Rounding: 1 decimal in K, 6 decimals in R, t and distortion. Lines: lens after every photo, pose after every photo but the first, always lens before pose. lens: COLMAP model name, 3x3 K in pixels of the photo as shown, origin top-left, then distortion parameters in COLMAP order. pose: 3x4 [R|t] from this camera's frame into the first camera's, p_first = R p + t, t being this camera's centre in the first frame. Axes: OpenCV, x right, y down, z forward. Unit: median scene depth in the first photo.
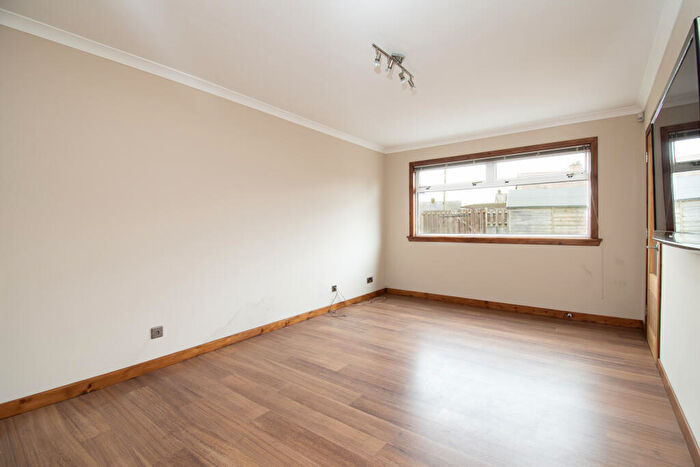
lens RADIAL K [[322.5, 0, 350.0], [0, 322.5, 223.9], [0, 0, 1]] dist [0.000925, 0.000113]
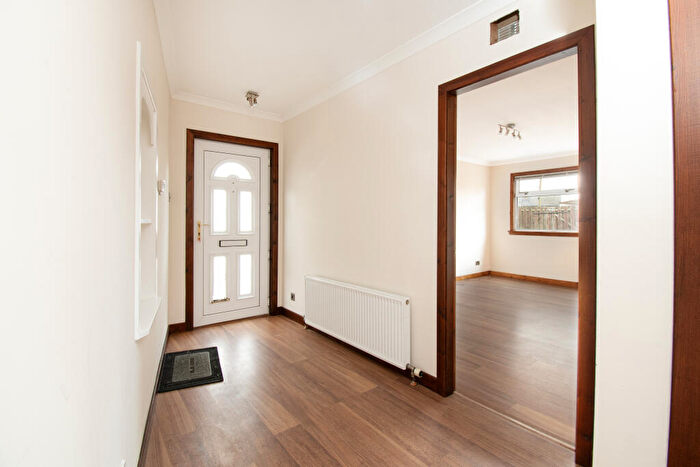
lens RADIAL K [[322.5, 0, 350.0], [0, 322.5, 223.9], [0, 0, 1]] dist [0.000925, 0.000113]
pose [[0.969703, 0.008808, -0.244130, -0.132375], [-0.005505, 0.999884, 0.014211, -0.005299], [0.244226, -0.012436, 0.969638, -0.444940]]
